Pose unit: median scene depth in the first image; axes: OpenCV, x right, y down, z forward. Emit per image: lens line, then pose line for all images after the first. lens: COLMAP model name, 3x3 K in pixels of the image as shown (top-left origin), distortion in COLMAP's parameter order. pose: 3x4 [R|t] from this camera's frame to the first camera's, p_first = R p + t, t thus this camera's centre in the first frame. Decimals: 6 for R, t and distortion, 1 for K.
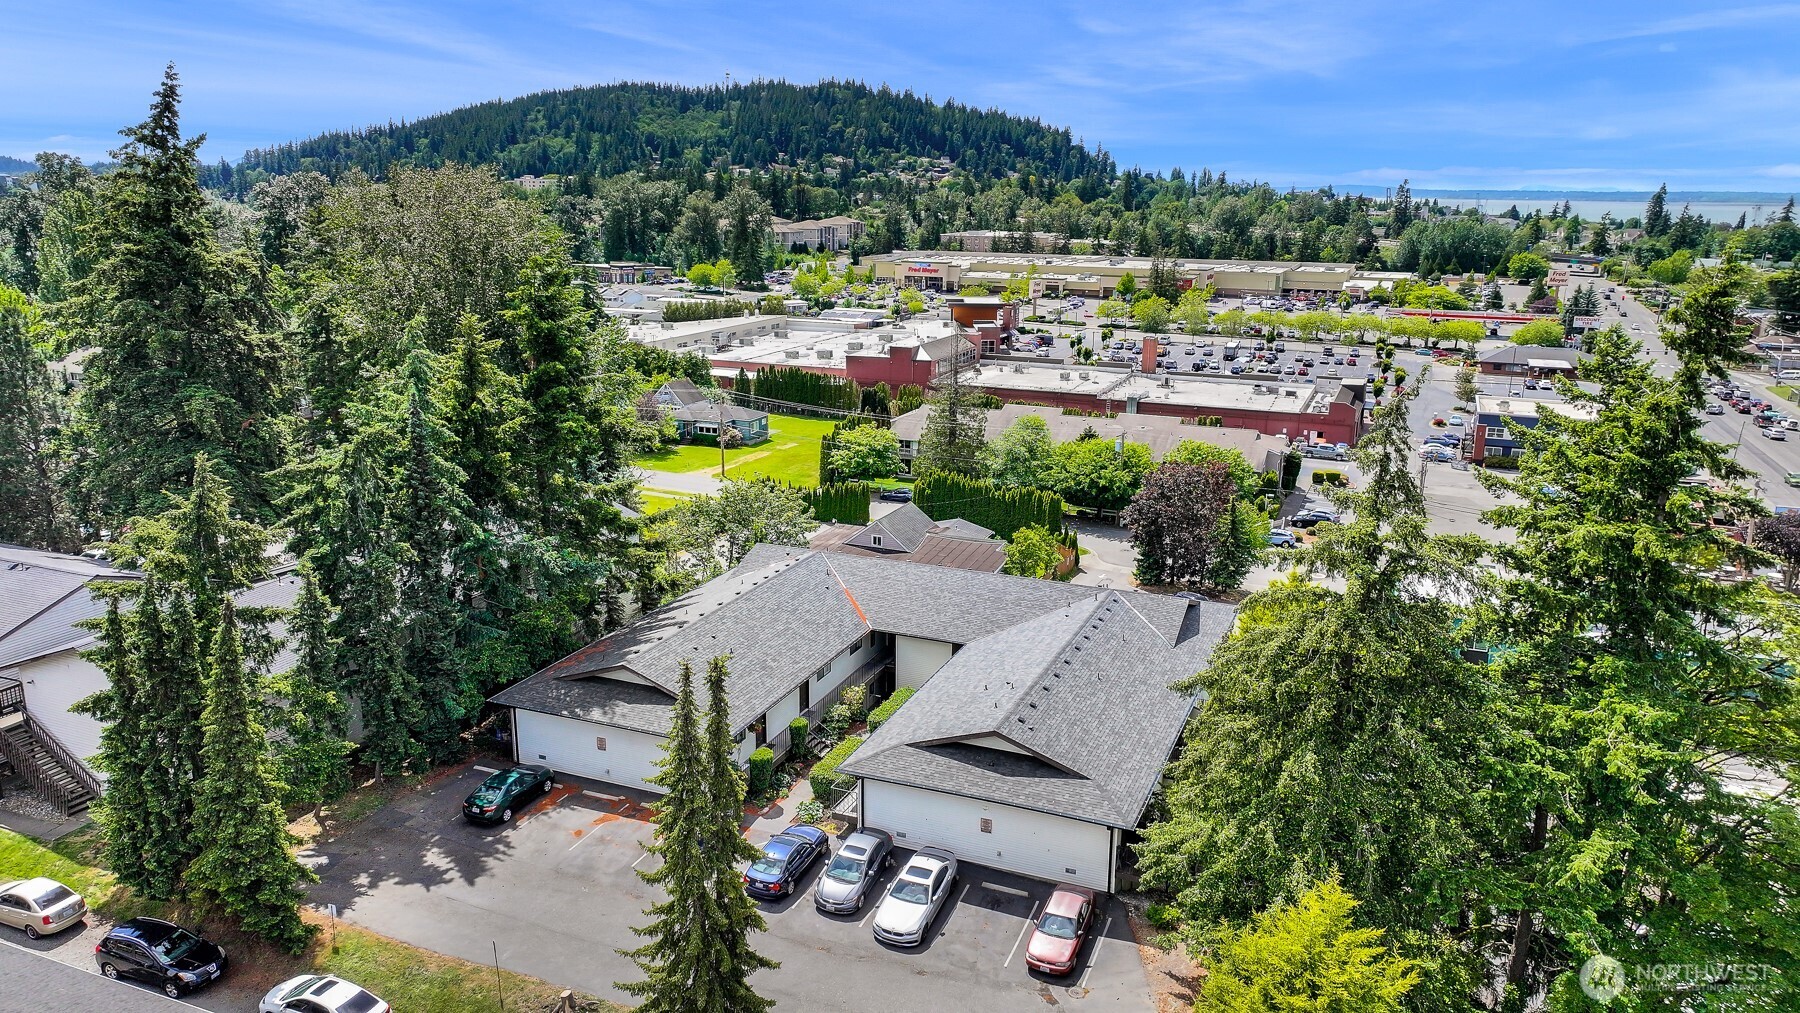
lens RADIAL K [[1266.9, 0, 906.0], [0, 1266.9, 499.1], [0, 0, 1]] dist [0.004162, 0.008650]
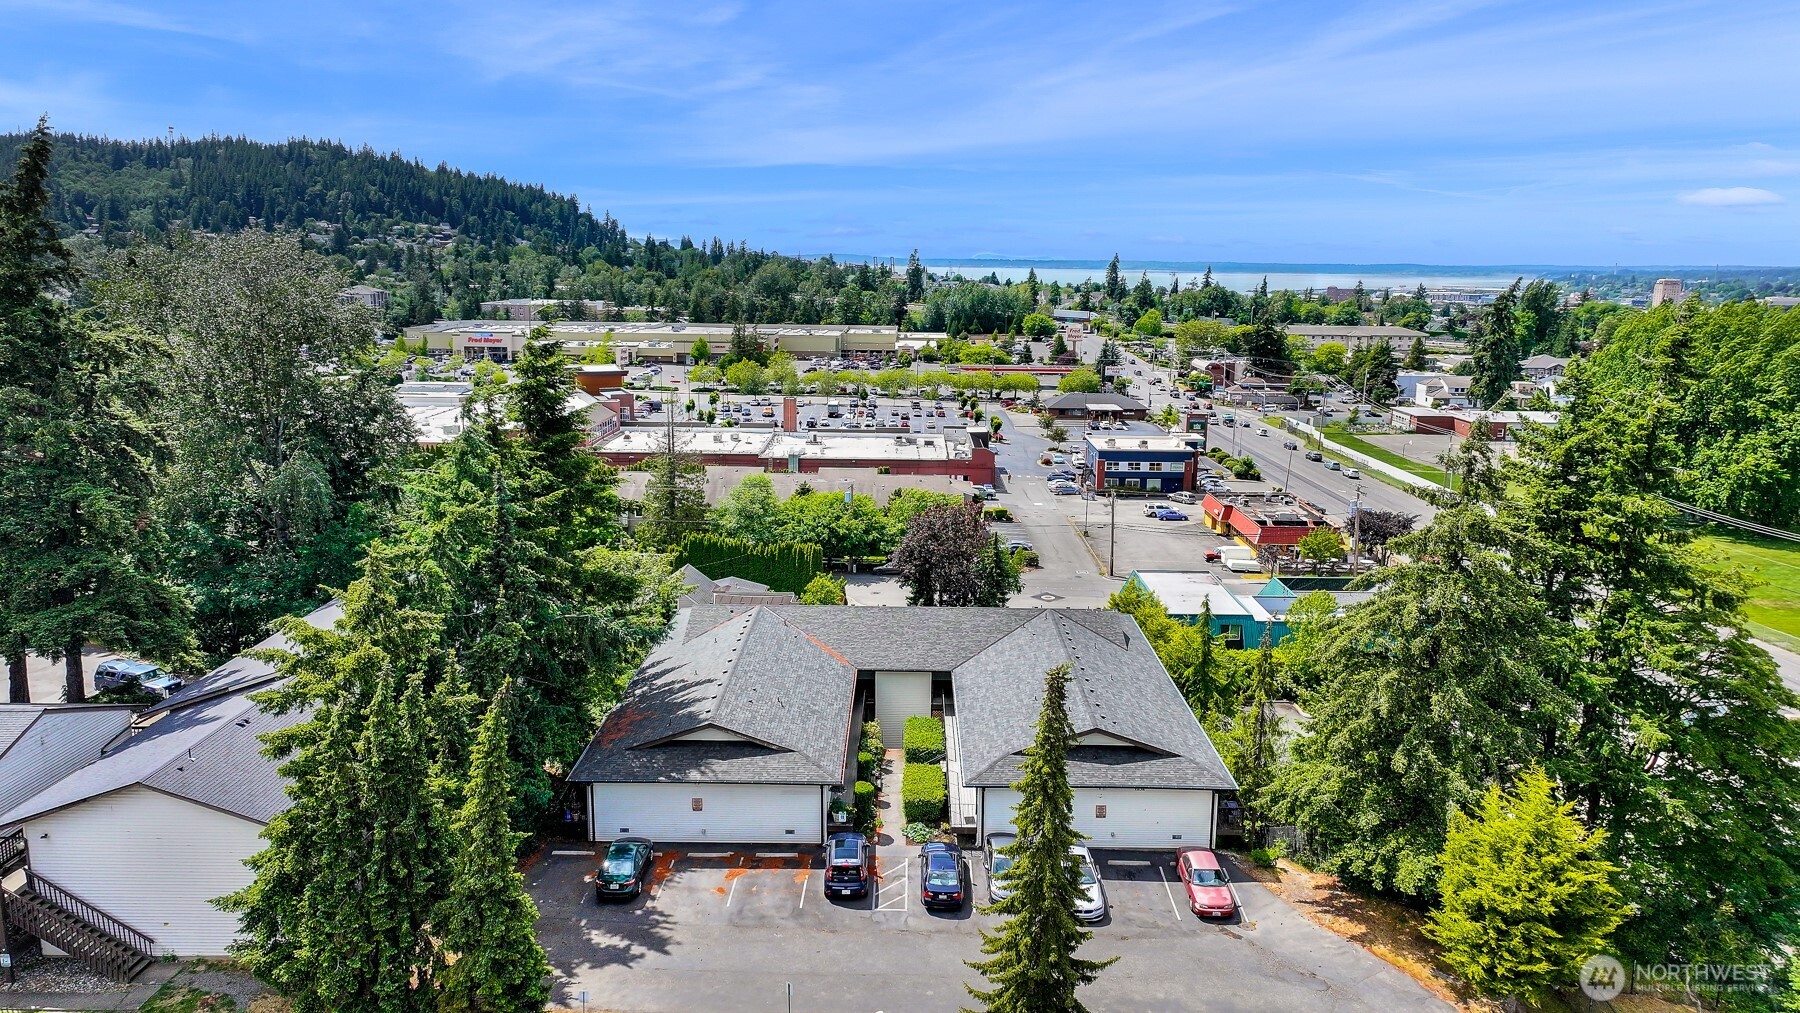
lens RADIAL K [[1266.9, 0, 911.2], [0, 1266.9, 494.3], [0, 0, 1]] dist [0.004162, 0.008650]
pose [[0.924147, -0.068812, 0.375789, -0.087225], [0.089275, 0.995309, -0.037293, 0.000122], [-0.371460, 0.068013, 0.925955, -0.002142]]
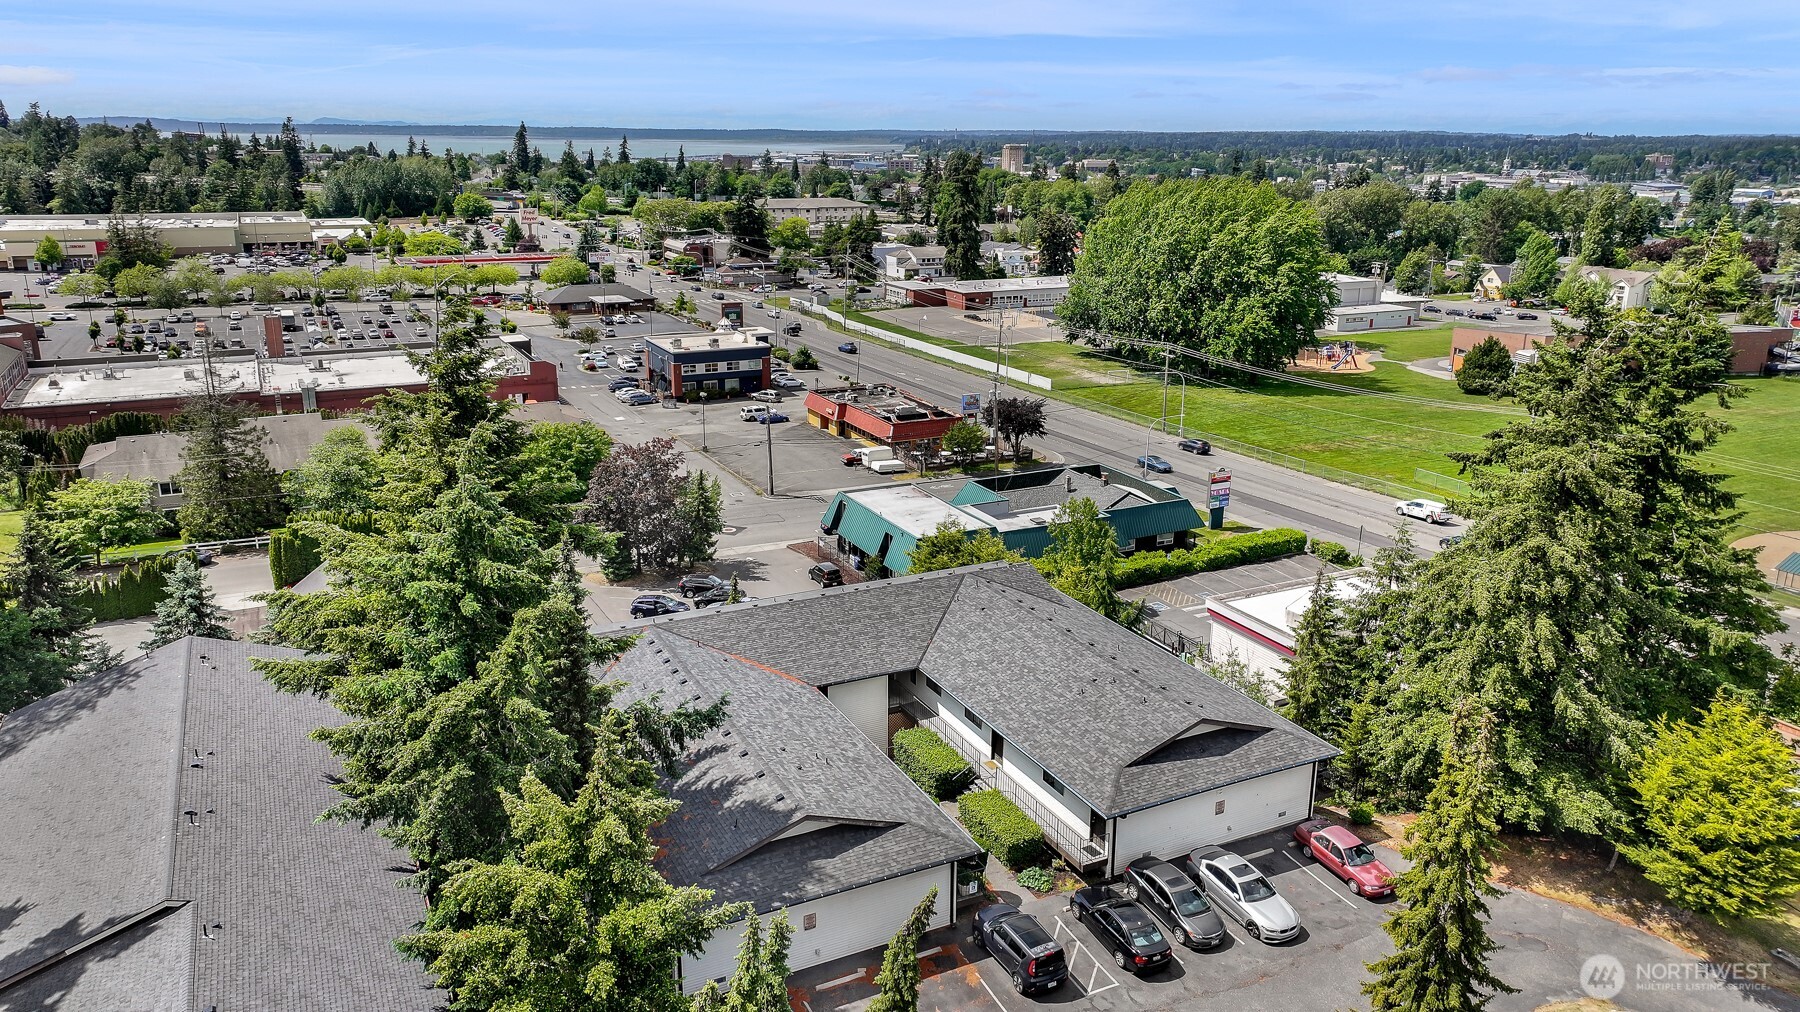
lens RADIAL K [[1266.9, 0, 913.7], [0, 1266.9, 523.2], [0, 0, 1]] dist [0.004162, 0.008650]
pose [[0.647426, -0.229028, 0.726902, -0.139318], [0.180370, 0.972728, 0.145832, -0.028969], [-0.740477, 0.036696, 0.671079, 0.082787]]
